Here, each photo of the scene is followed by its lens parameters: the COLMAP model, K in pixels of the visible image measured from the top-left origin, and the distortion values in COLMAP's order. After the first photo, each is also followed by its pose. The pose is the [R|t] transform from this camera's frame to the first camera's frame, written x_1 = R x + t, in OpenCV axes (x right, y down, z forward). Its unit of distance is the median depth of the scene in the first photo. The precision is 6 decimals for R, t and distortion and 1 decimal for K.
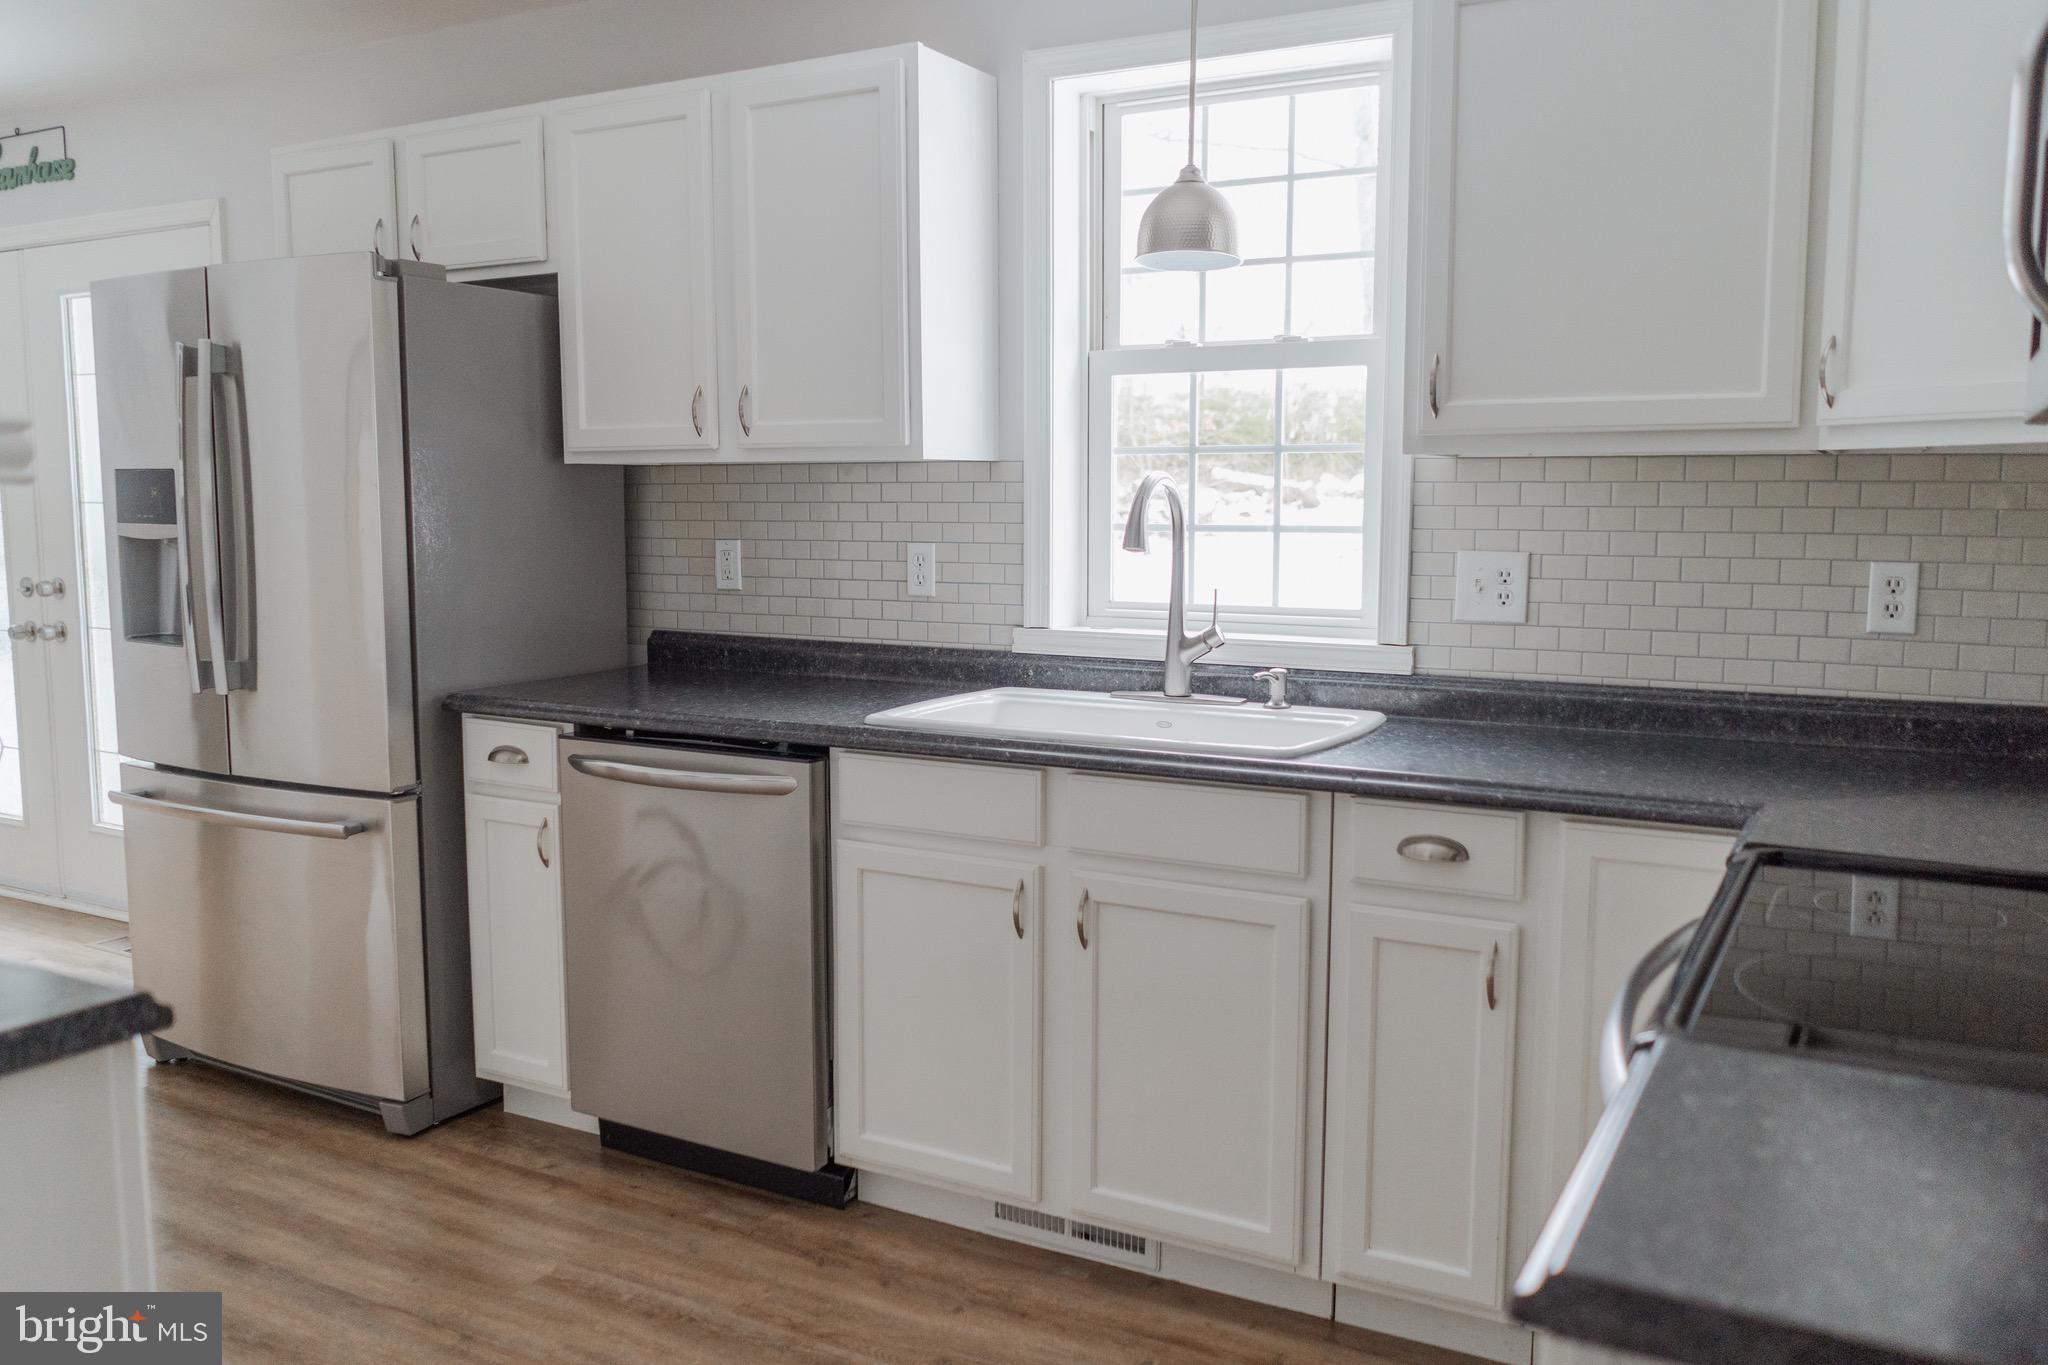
lens RADIAL K [[1611.7, 0, 1027.1], [0, 1611.7, 679.2], [0, 0, 1]] dist [-0.016092, -0.000954]
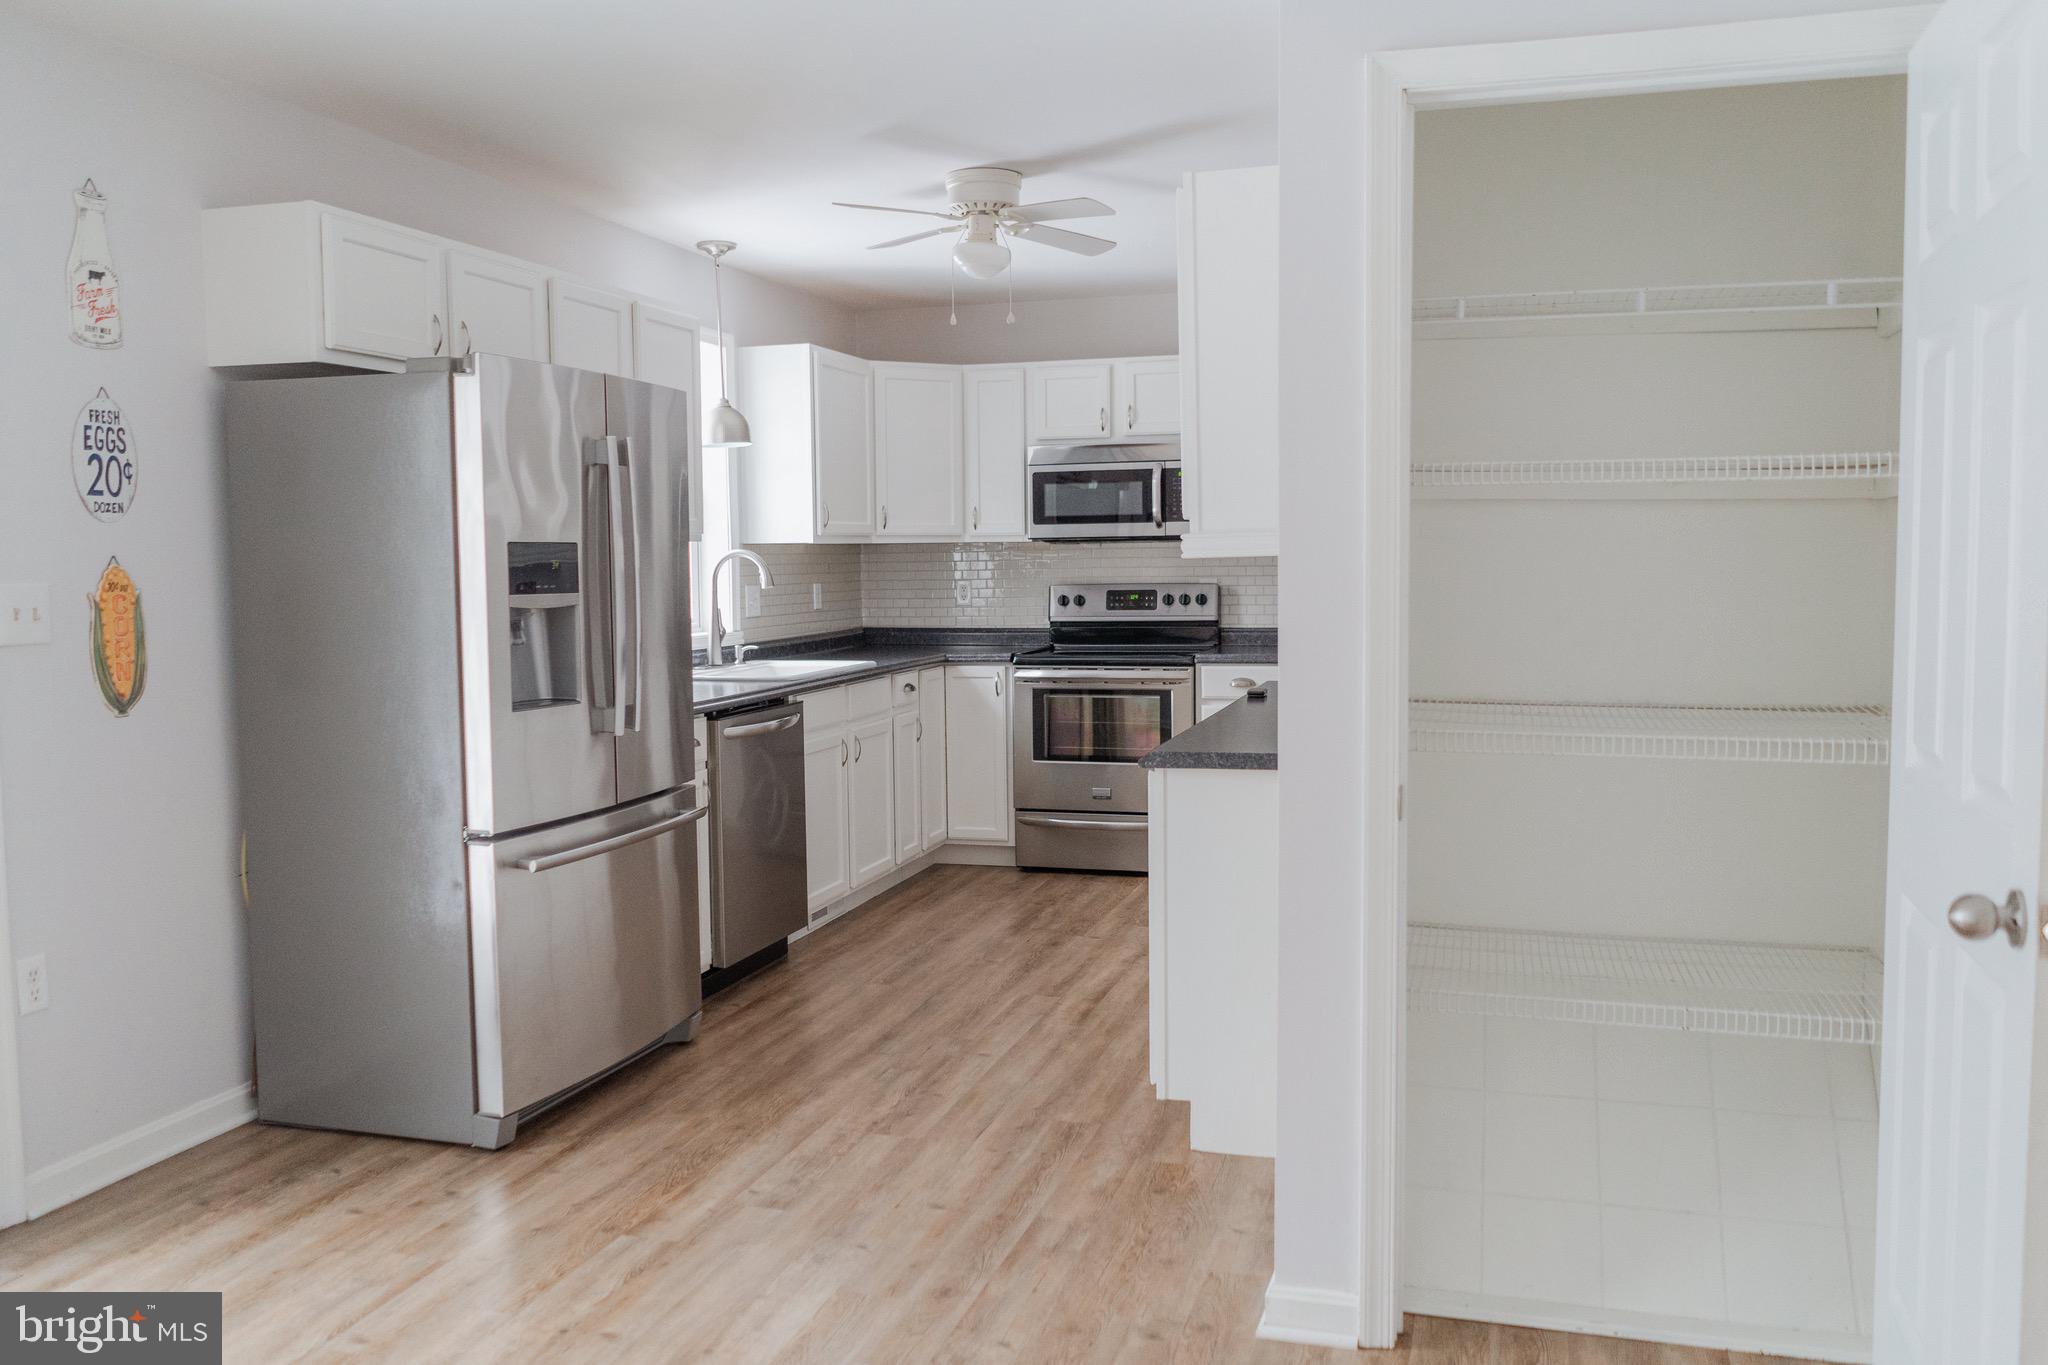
lens RADIAL K [[1633.1, 0, 1026.5], [0, 1633.1, 674.2], [0, 0, 1]] dist [-0.014681, -0.002928]
pose [[-0.213729, -0.072411, 0.974205, -1.802830], [0.119361, 0.987841, 0.099611, -0.123356], [-0.969573, 0.137572, -0.202488, 0.988660]]
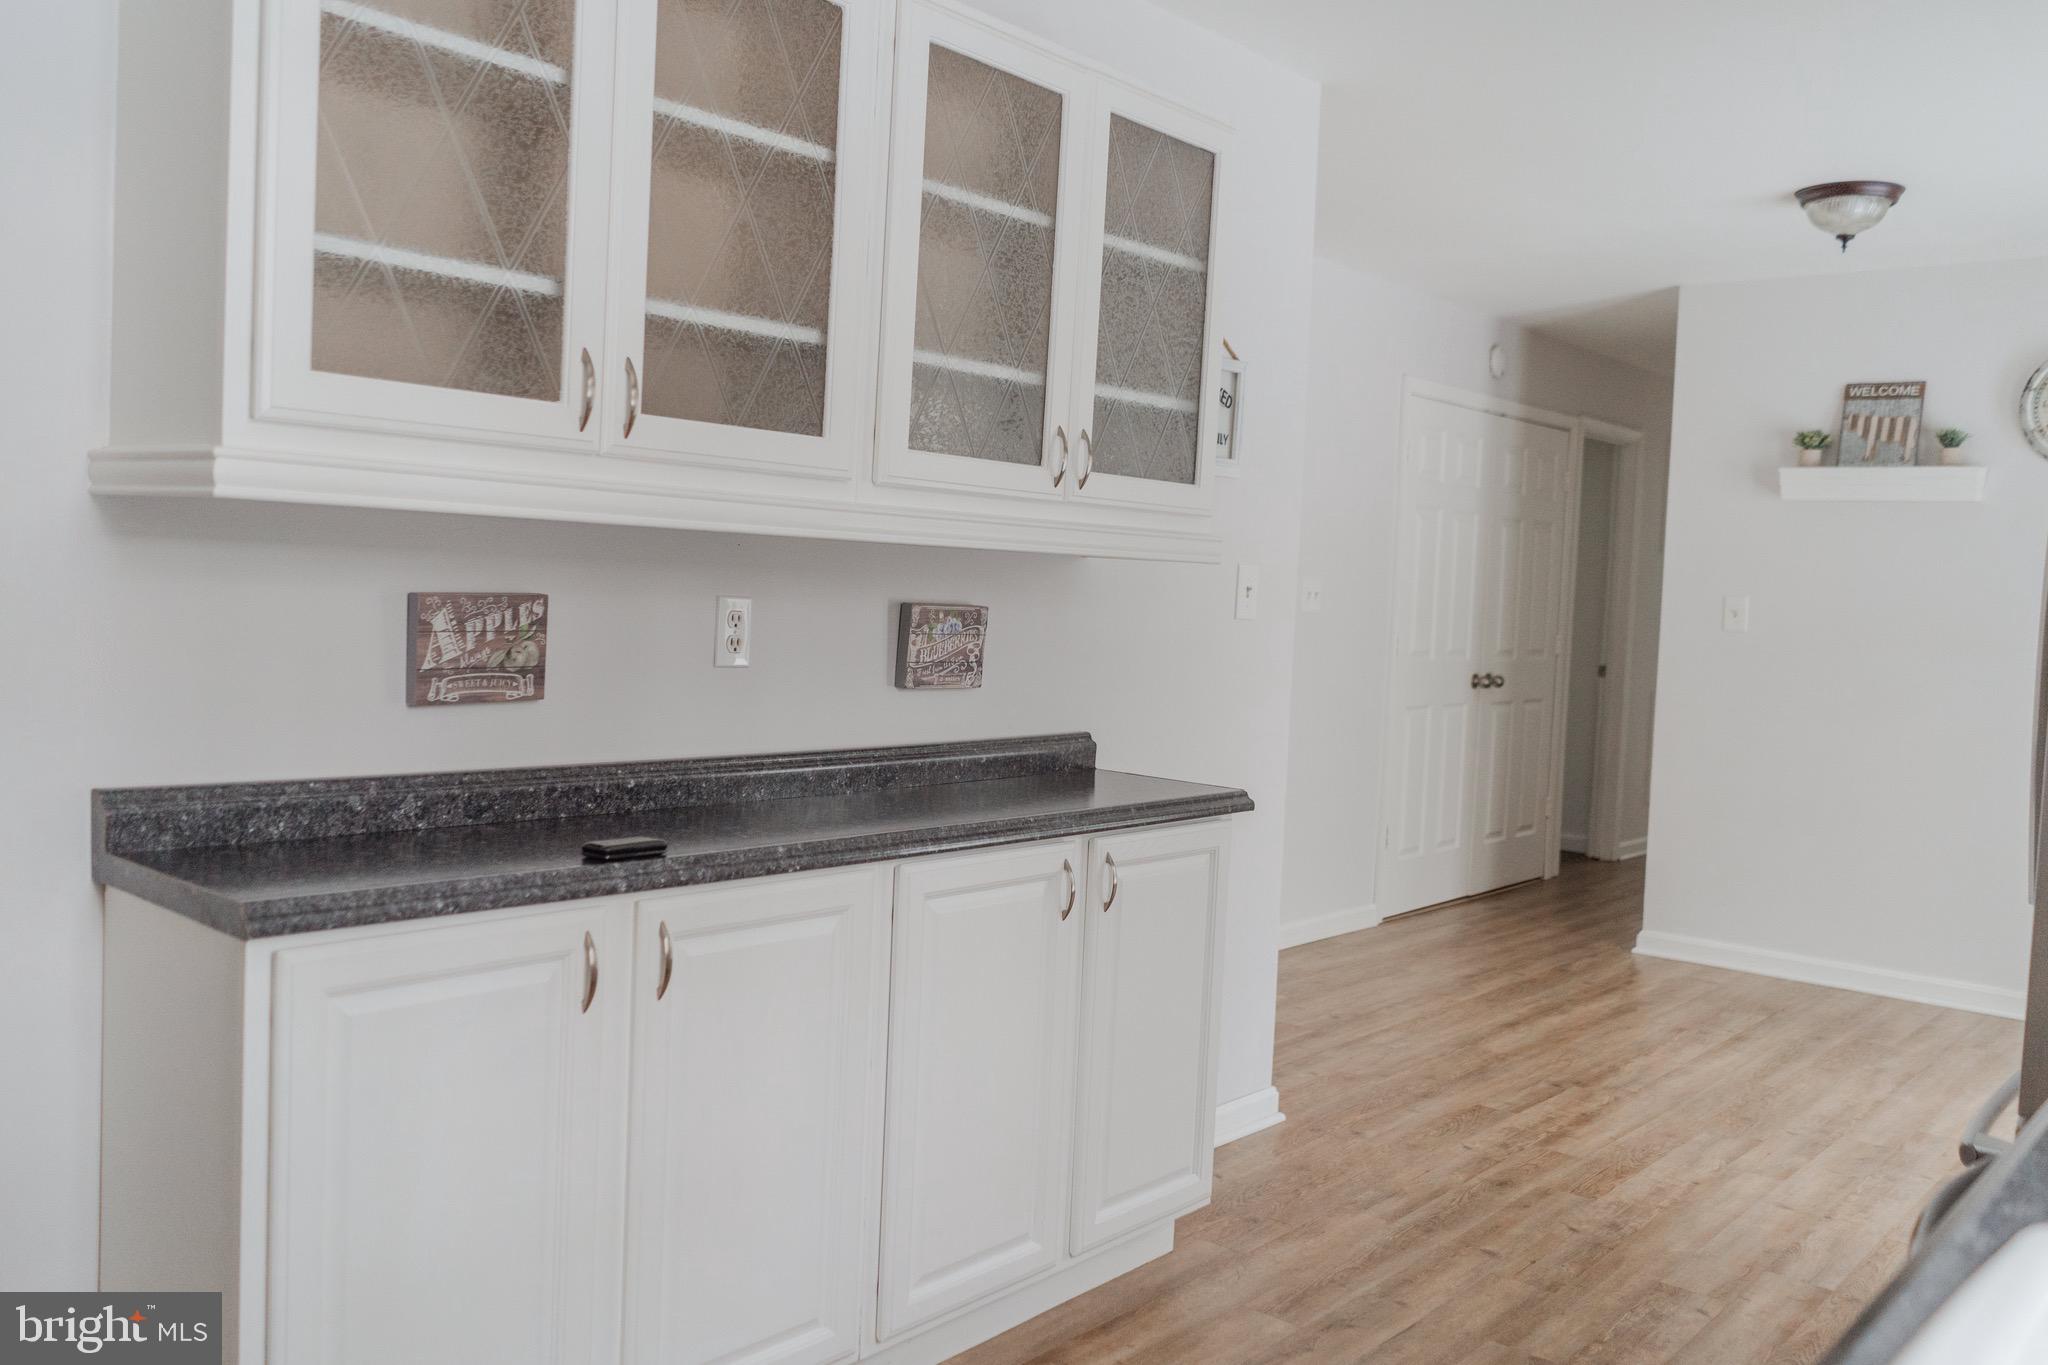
lens RADIAL K [[1688.4, 0, 1029.1], [0, 1688.4, 671.8], [0, 0, 1]] dist [-0.009131, -0.002676]
pose [[-0.202947, 0.042048, -0.978287, 0.241882], [-0.154219, 0.985236, 0.074339, -0.072889], [0.966969, 0.165957, -0.193466, 0.748567]]
